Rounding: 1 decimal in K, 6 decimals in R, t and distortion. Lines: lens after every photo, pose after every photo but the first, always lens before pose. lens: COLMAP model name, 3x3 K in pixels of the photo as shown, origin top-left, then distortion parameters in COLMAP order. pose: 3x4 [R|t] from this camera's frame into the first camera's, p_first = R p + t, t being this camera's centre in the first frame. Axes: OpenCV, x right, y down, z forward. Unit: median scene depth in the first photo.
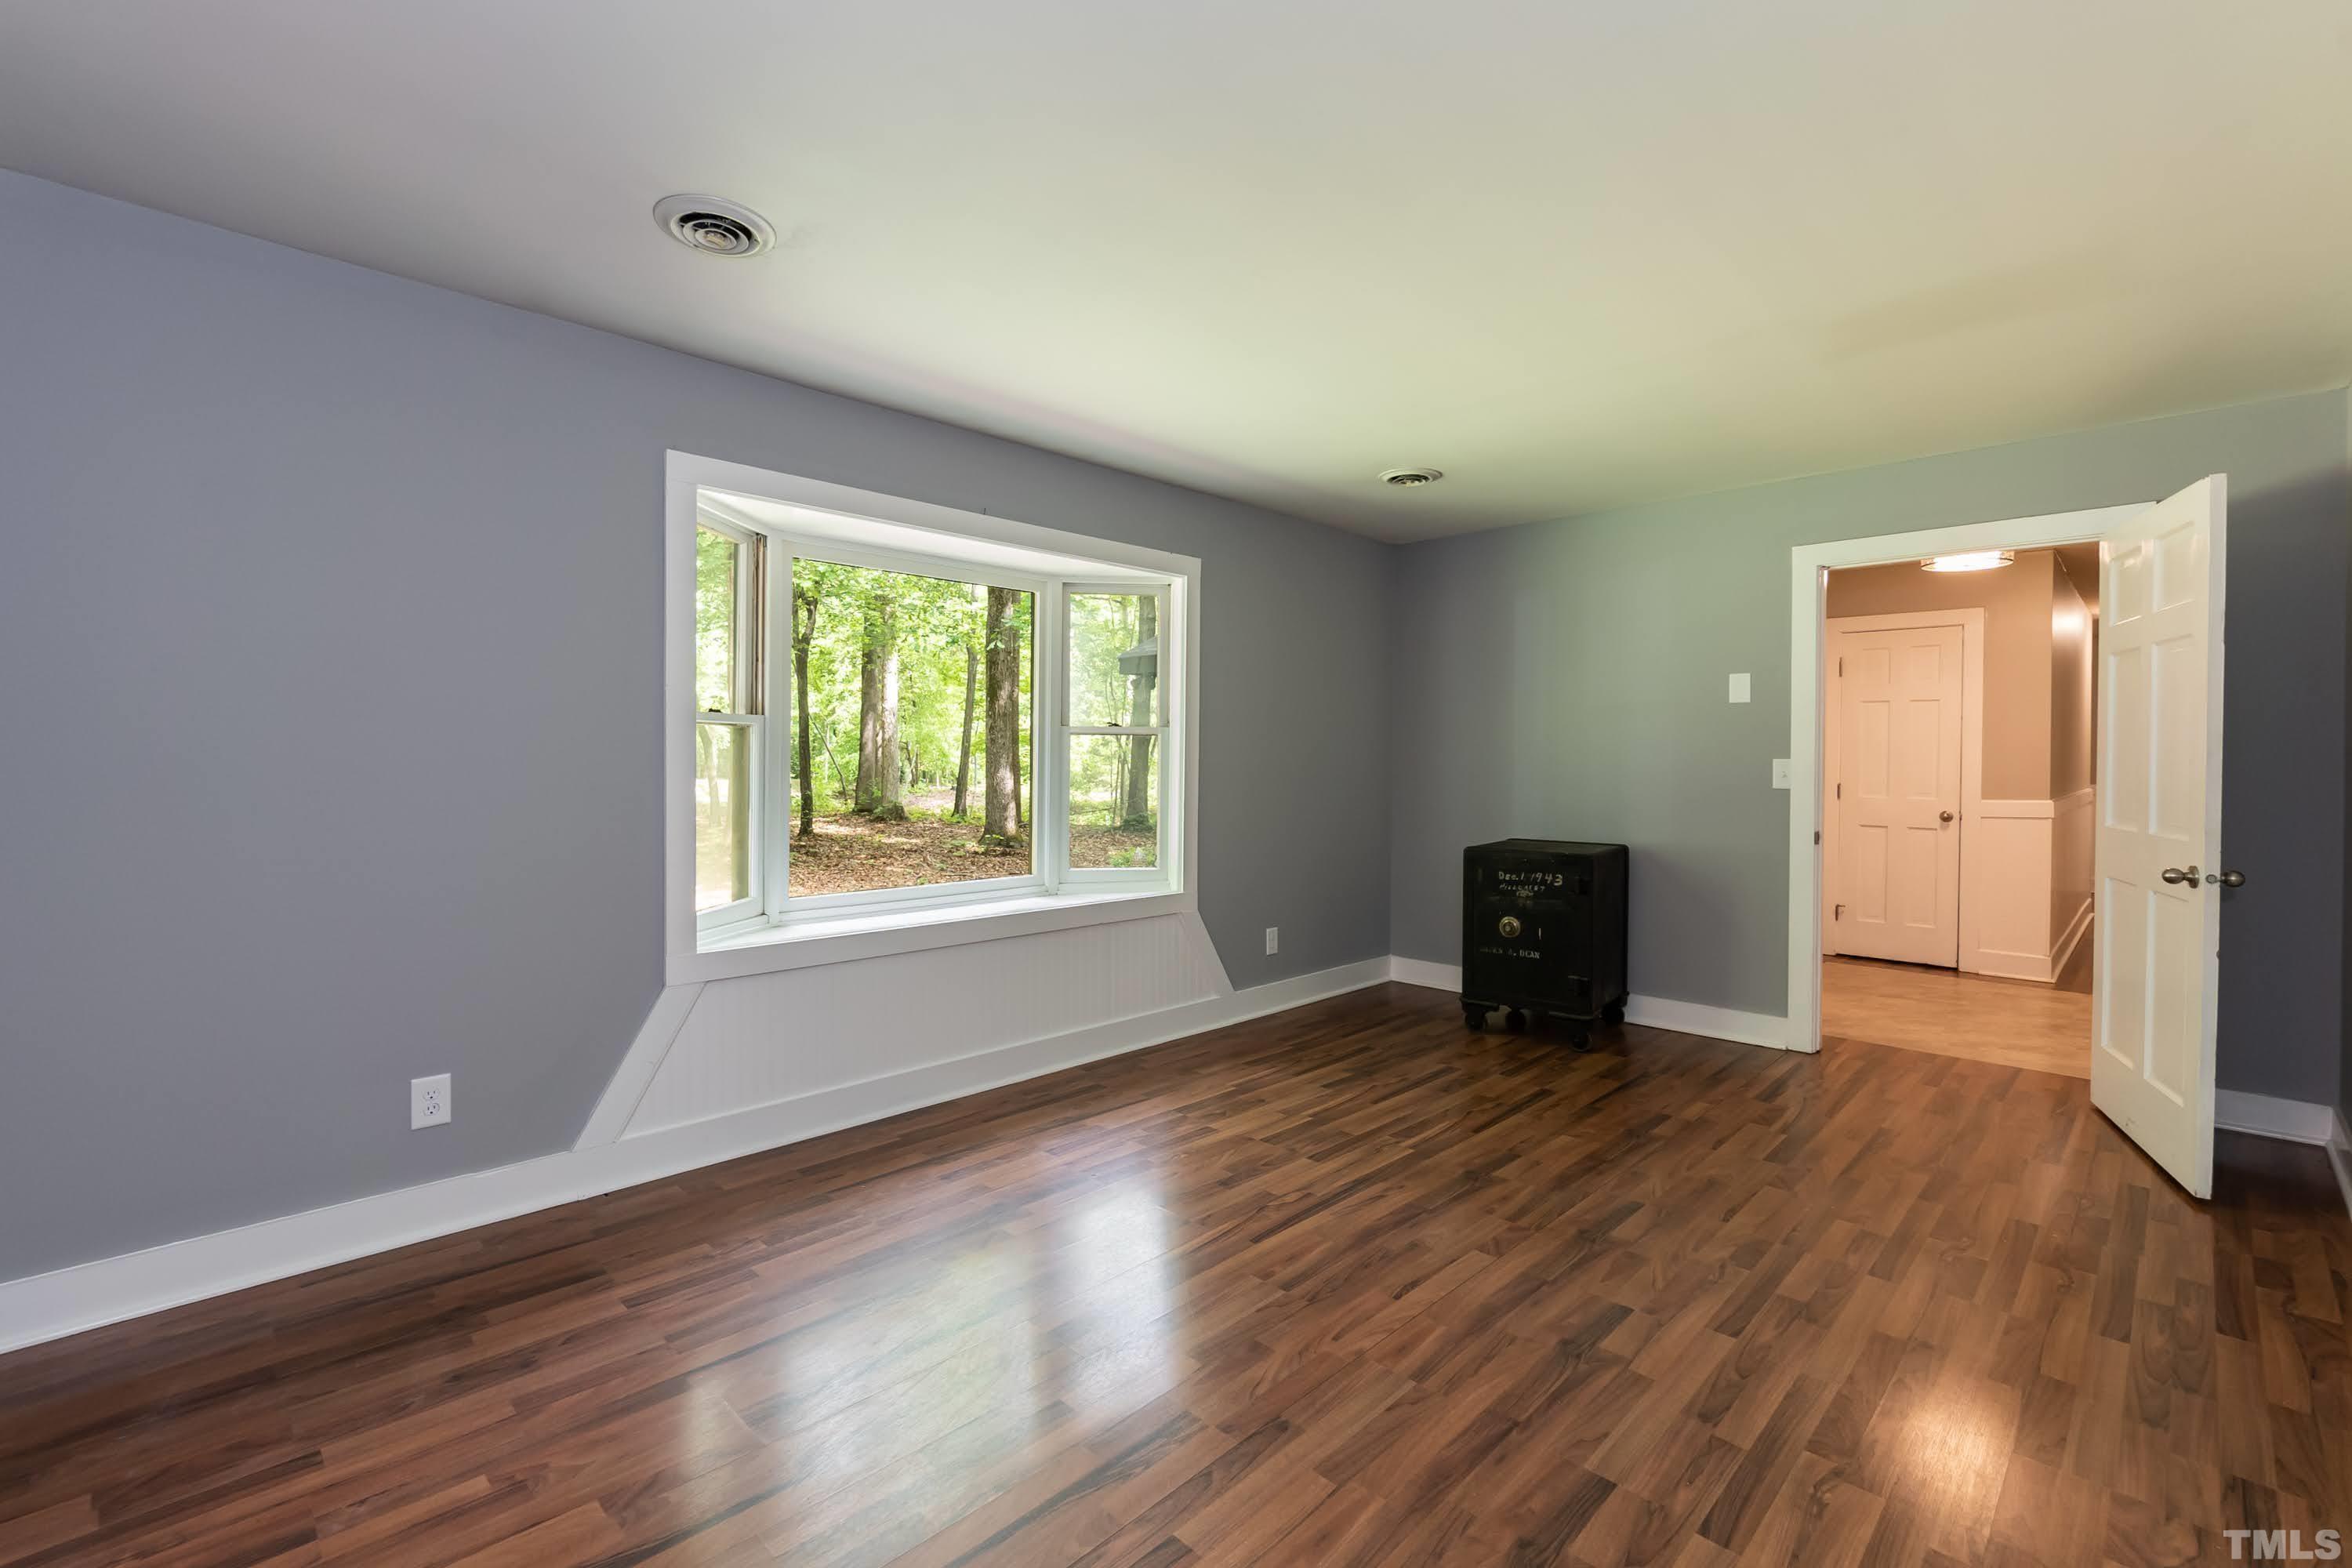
lens RADIAL K [[1013.1, 0, 1172.2], [0, 1013.1, 772.2], [0, 0, 1]] dist [-0.005178, 0.001088]
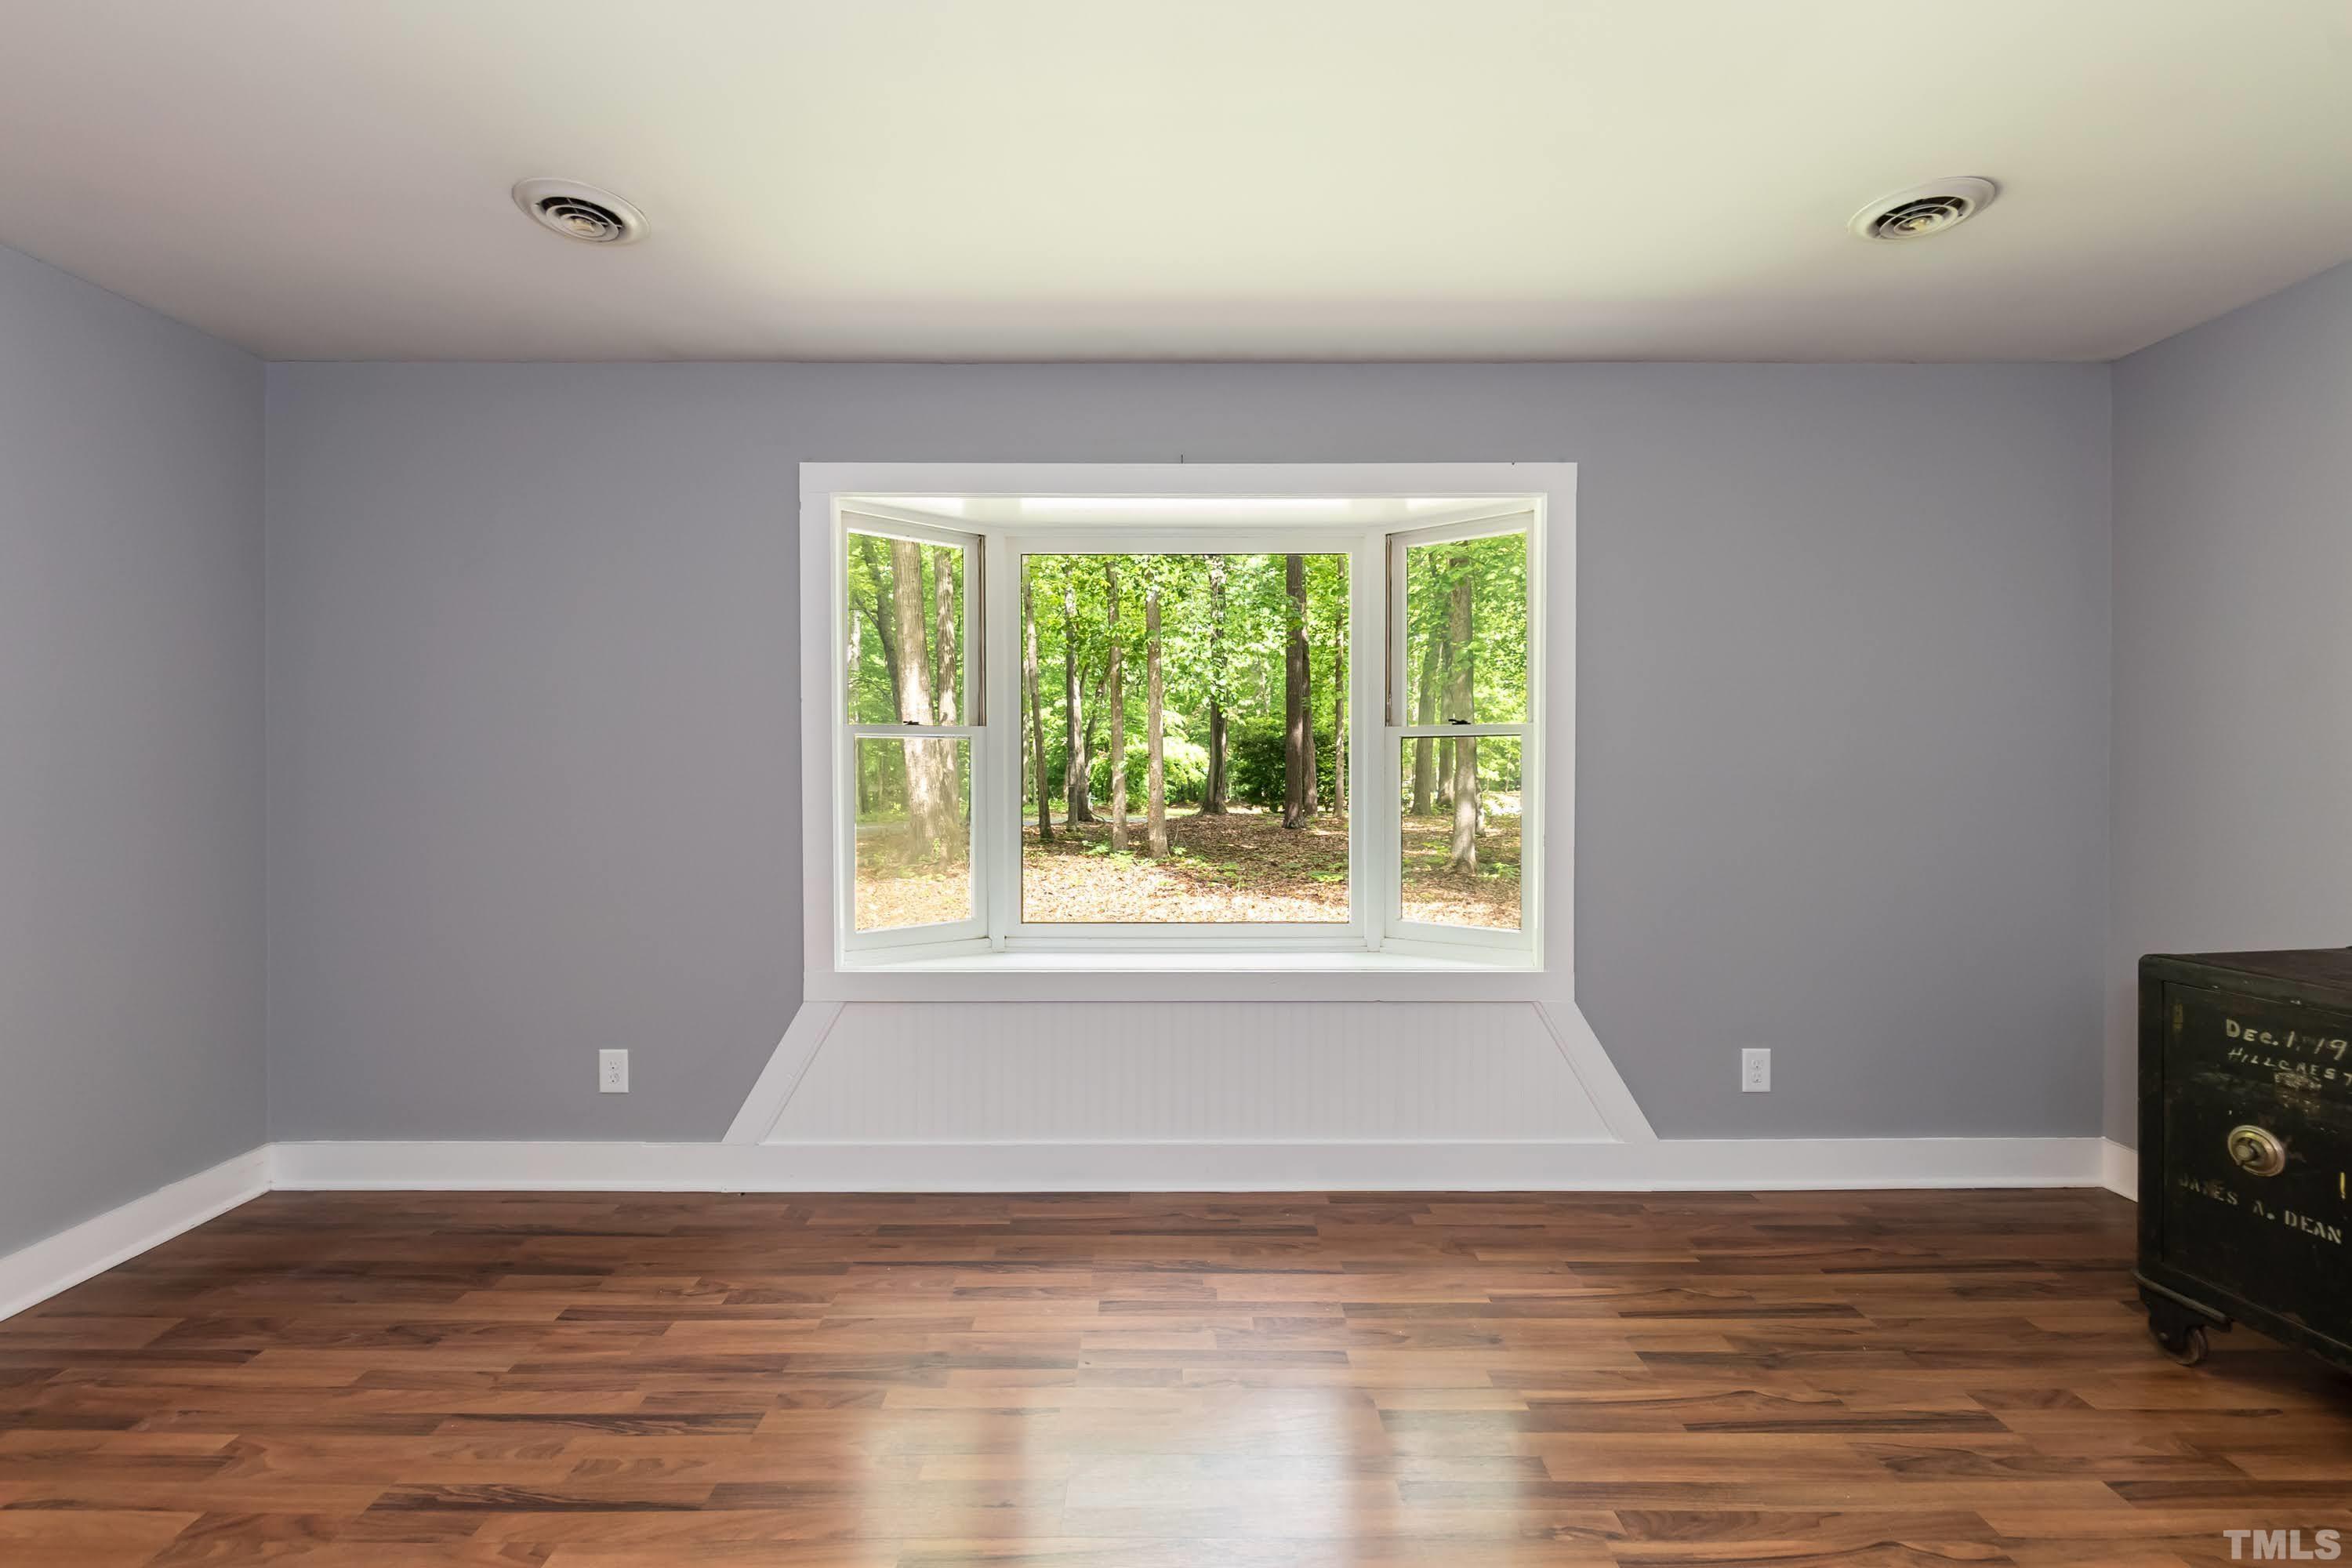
lens RADIAL K [[1013.1, 0, 1174.7], [0, 1013.1, 786.4], [0, 0, 1]] dist [-0.005178, 0.001088]
pose [[0.713285, 0.004670, -0.700859, 0.383375], [-0.006251, 0.999980, 0.000301, -0.001884], [0.700846, 0.004166, 0.713300, 0.454611]]
